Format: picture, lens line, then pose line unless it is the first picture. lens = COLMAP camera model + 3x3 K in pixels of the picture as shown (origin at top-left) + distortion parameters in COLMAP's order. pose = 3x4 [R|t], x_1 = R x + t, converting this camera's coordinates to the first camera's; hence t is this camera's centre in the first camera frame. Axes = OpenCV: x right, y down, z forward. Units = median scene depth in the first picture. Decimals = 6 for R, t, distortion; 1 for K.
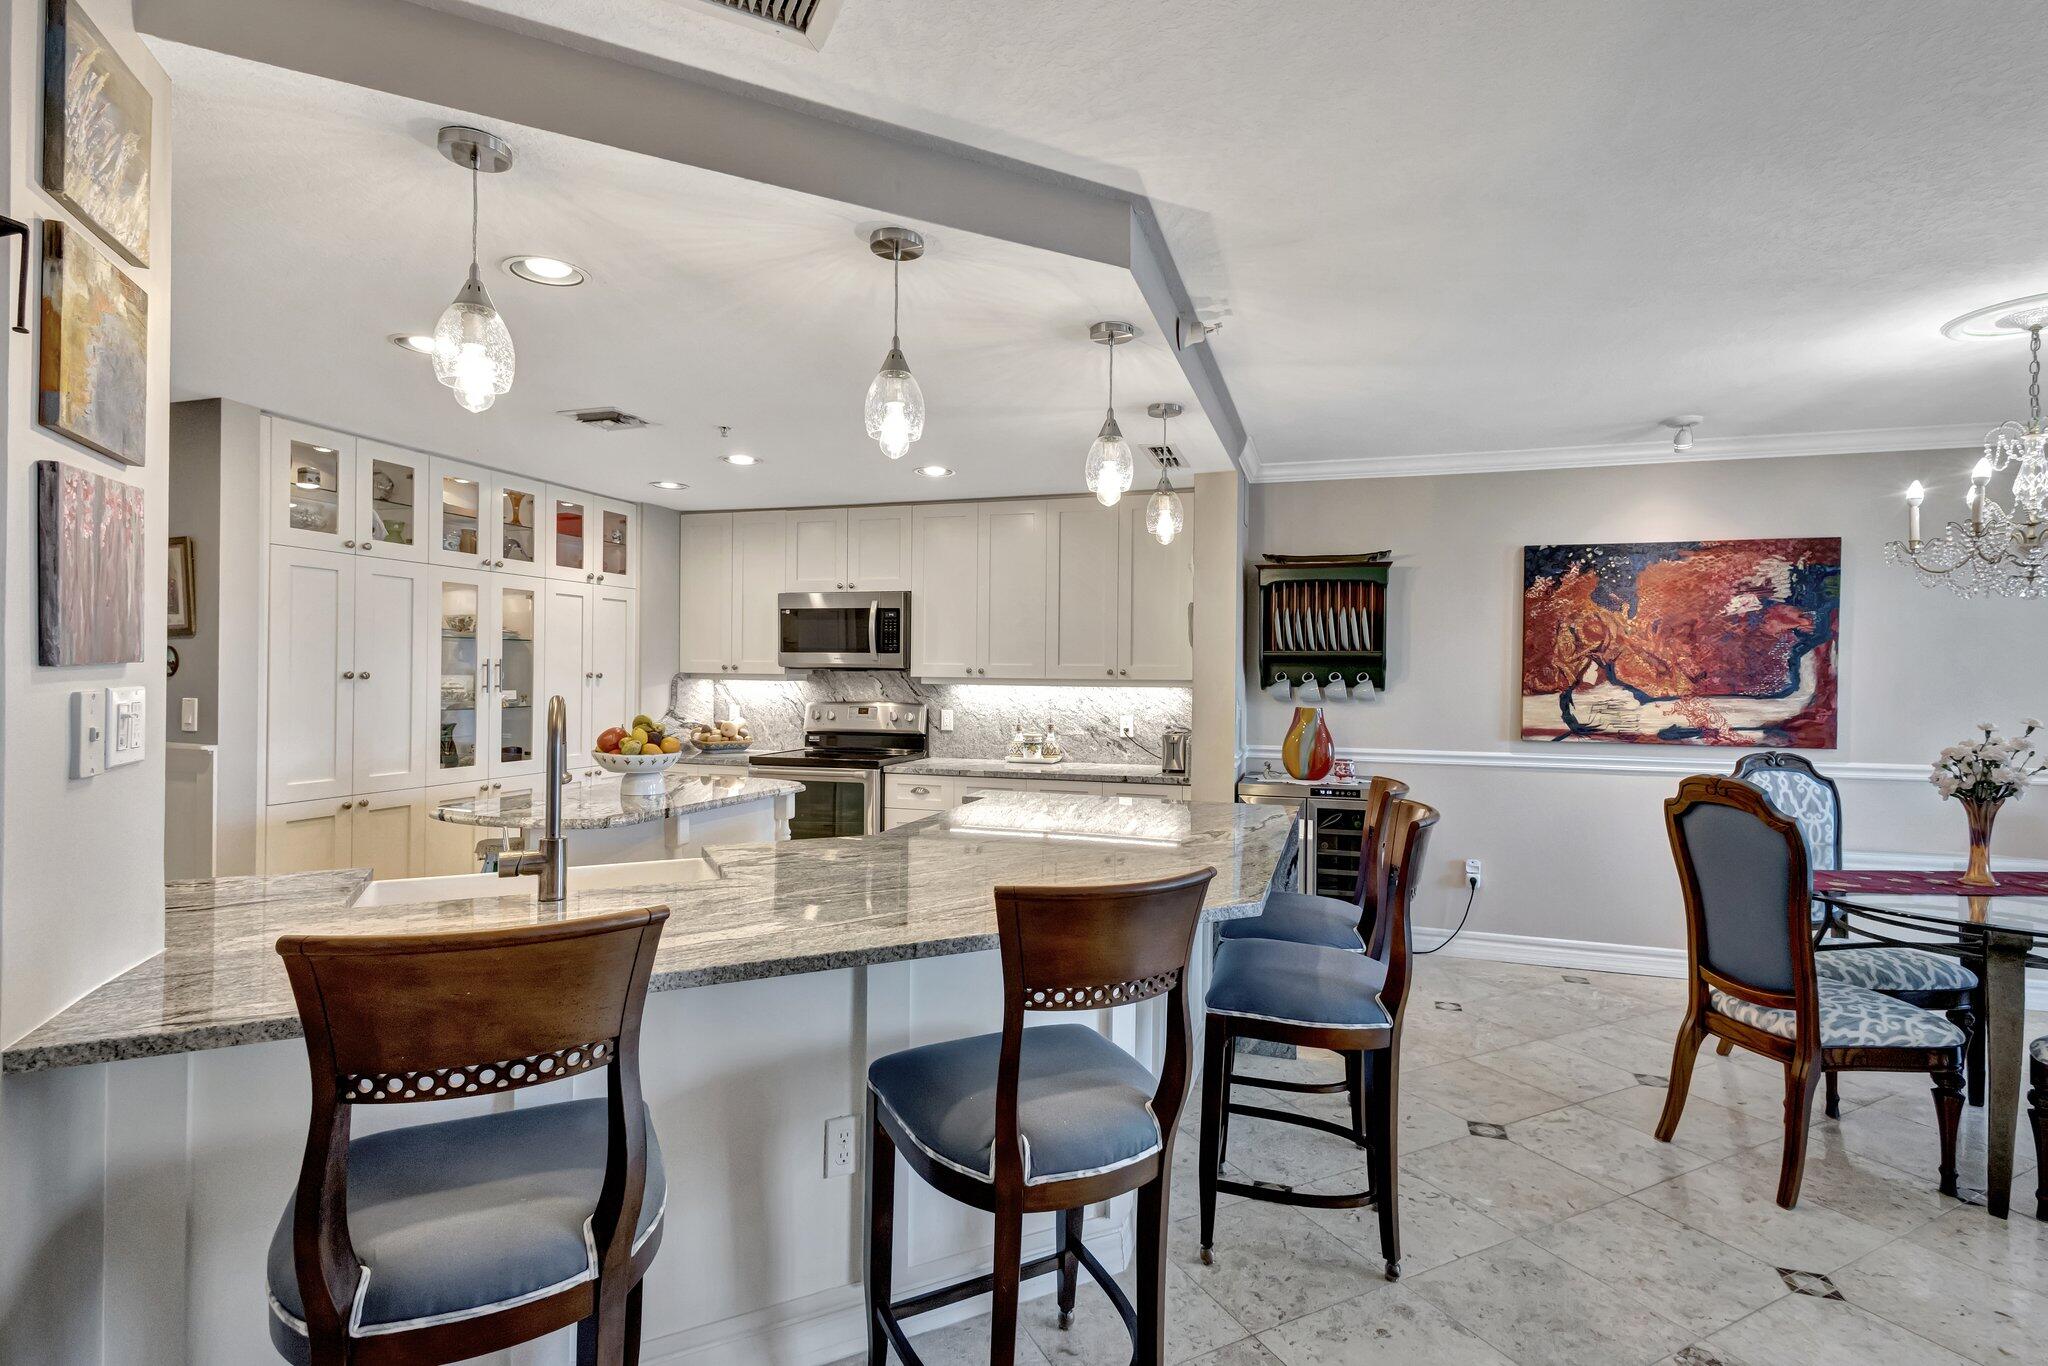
lens RADIAL K [[937.6, 0, 1027.5], [0, 937.6, 675.8], [0, 0, 1]] dist [-0.012691, -0.000896]
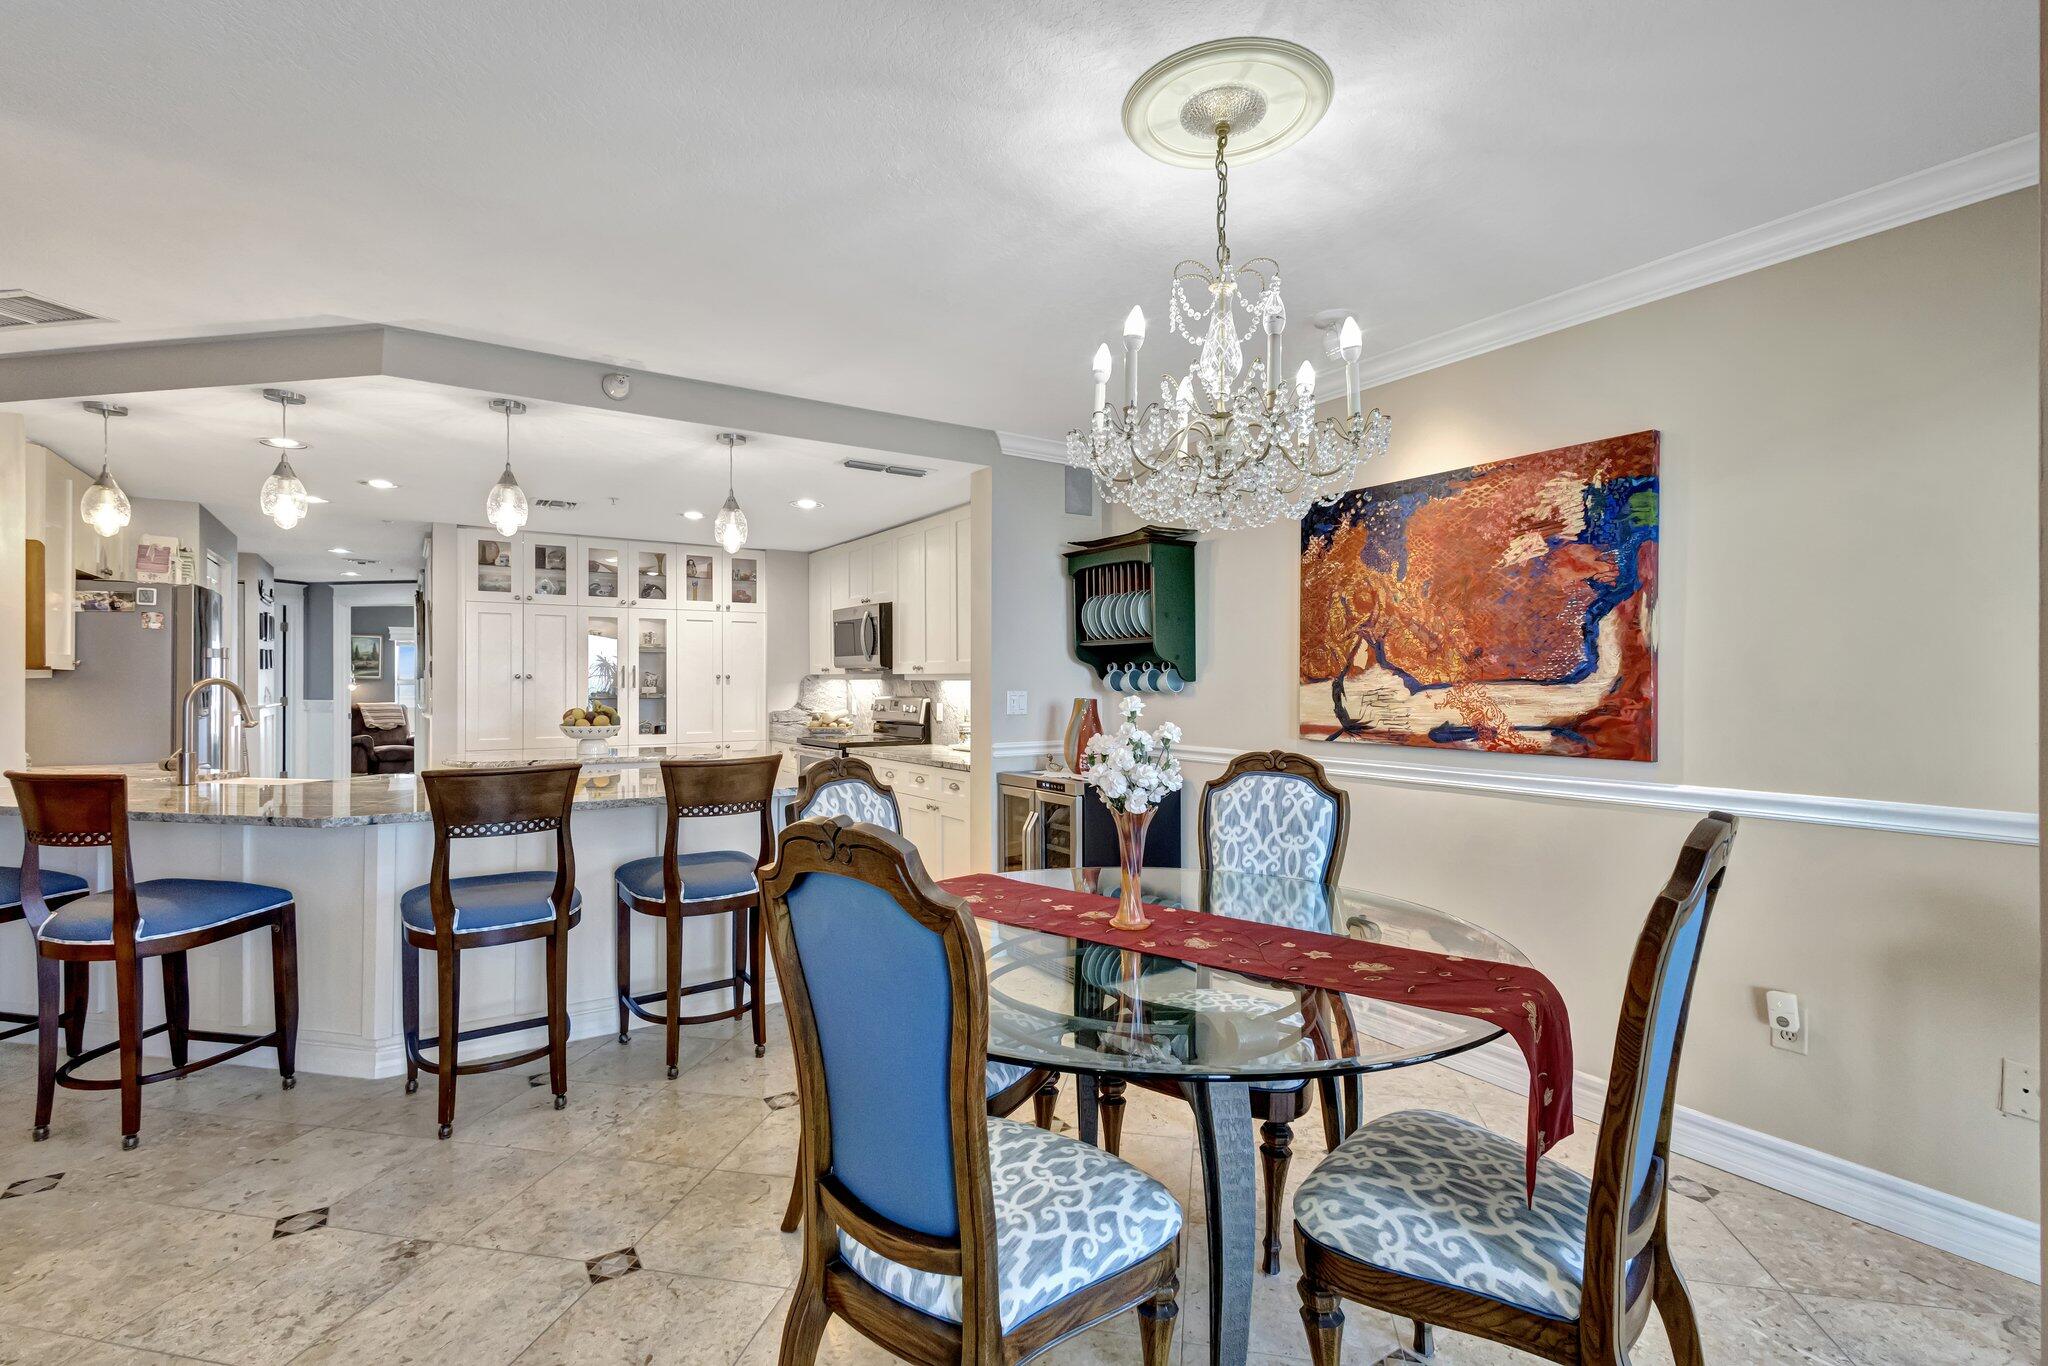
lens RADIAL K [[937.6, 0, 1040.8], [0, 937.6, 675.8], [0, 0, 1]] dist [-0.012691, -0.000896]
pose [[0.789233, -0.014238, -0.613928, 0.889612], [0.009127, 0.999893, -0.011456, 0.022052], [0.614026, 0.003439, 0.789279, 0.225118]]
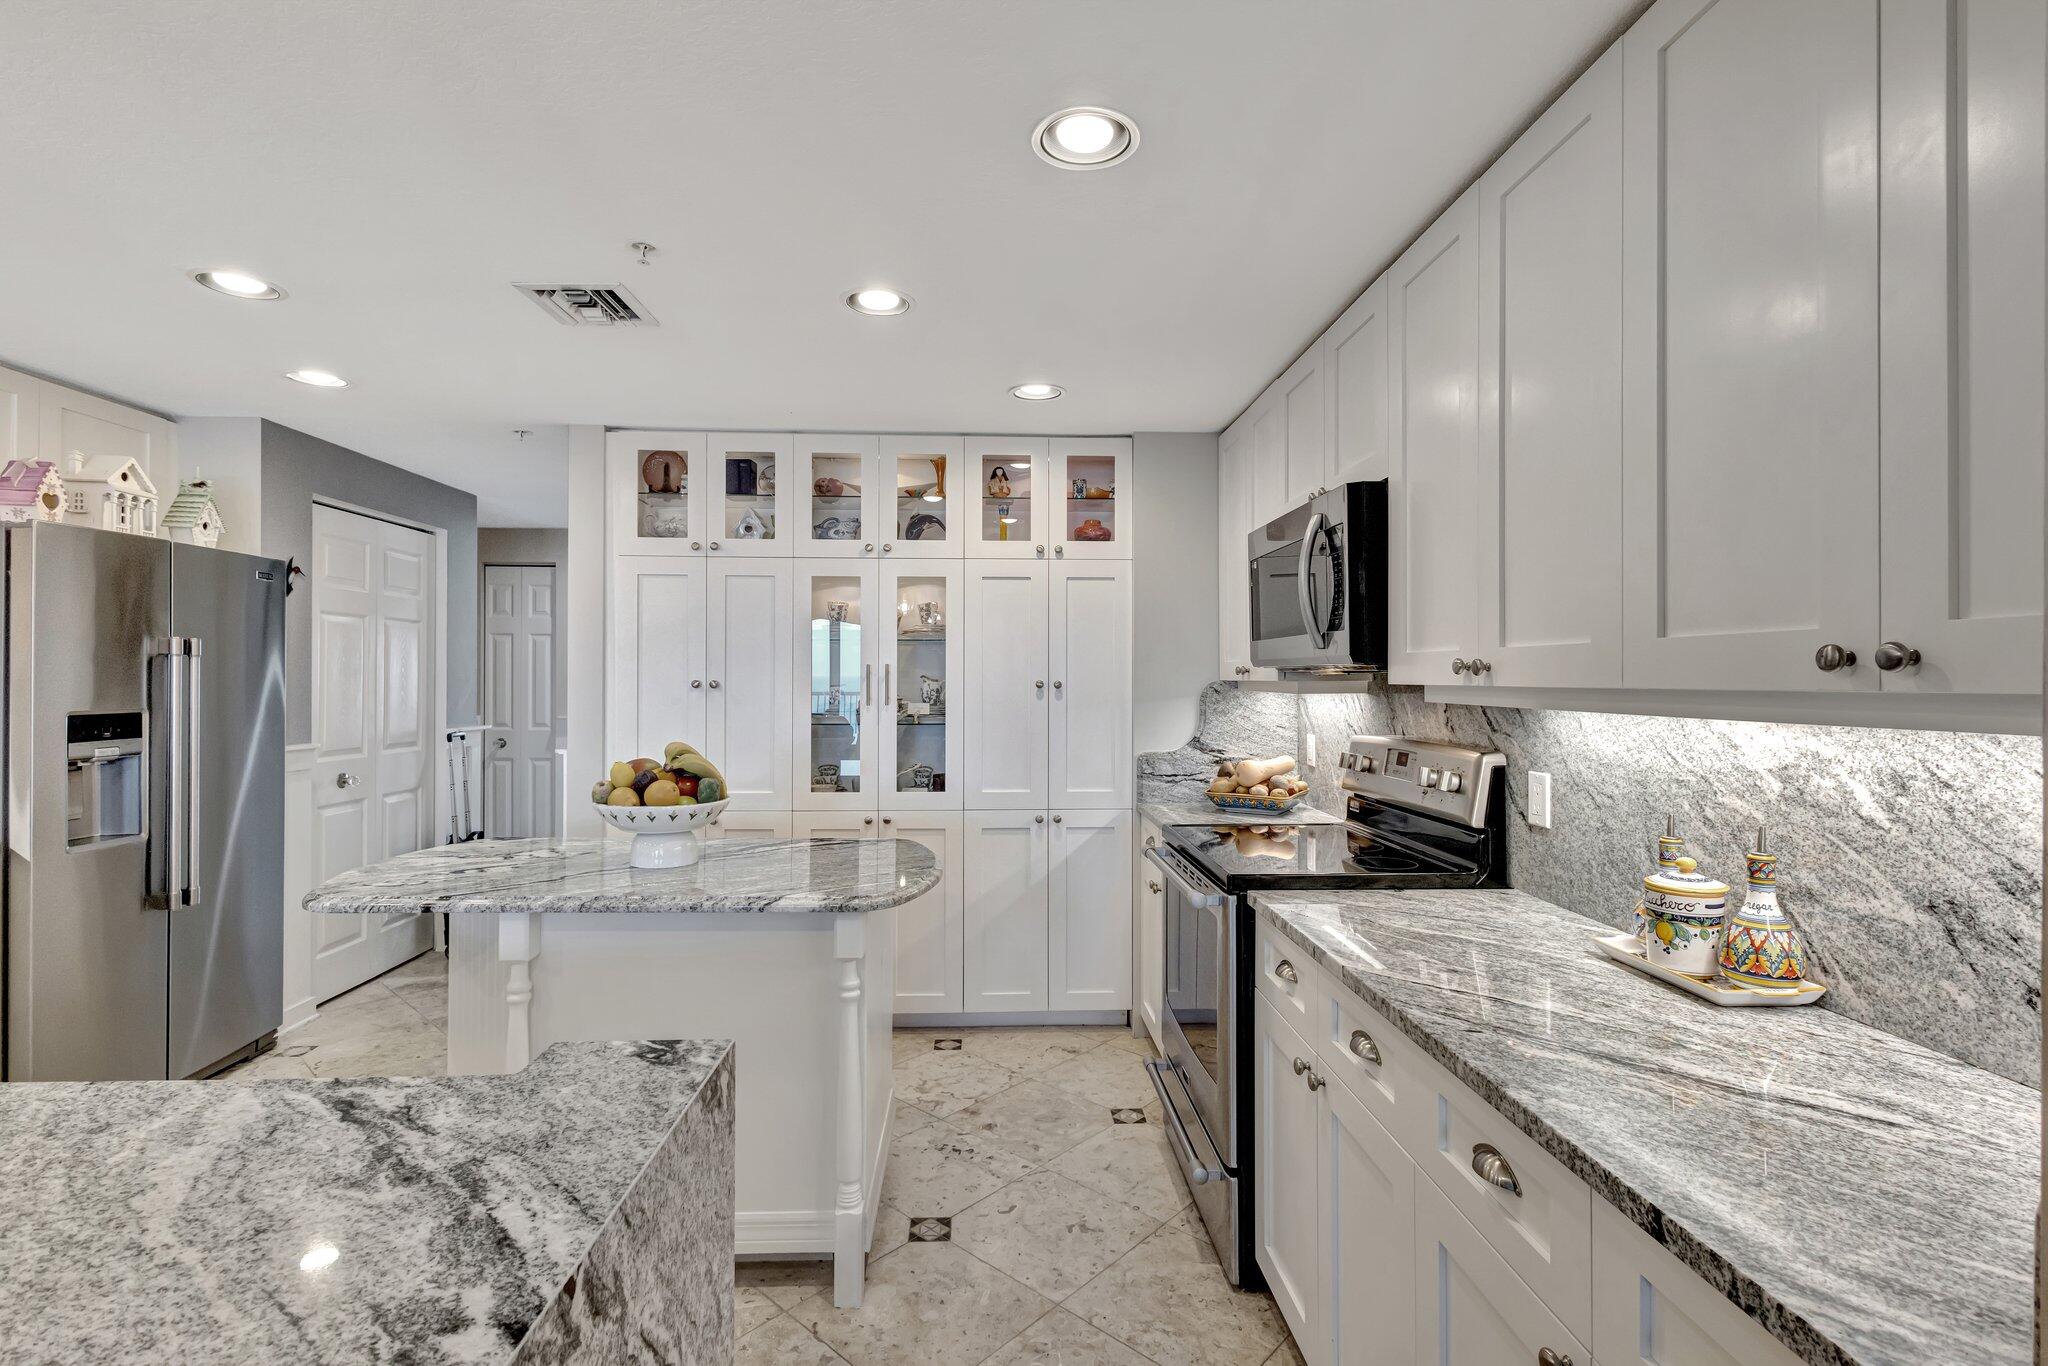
lens RADIAL K [[937.6, 0, 1019.1], [0, 937.6, 677.2], [0, 0, 1]] dist [-0.012691, -0.000896]
pose [[0.348558, -0.010894, -0.937224, 0.242984], [0.001250, 0.999937, -0.011158, 0.002651], [0.937286, 0.002718, 0.348549, 0.845735]]
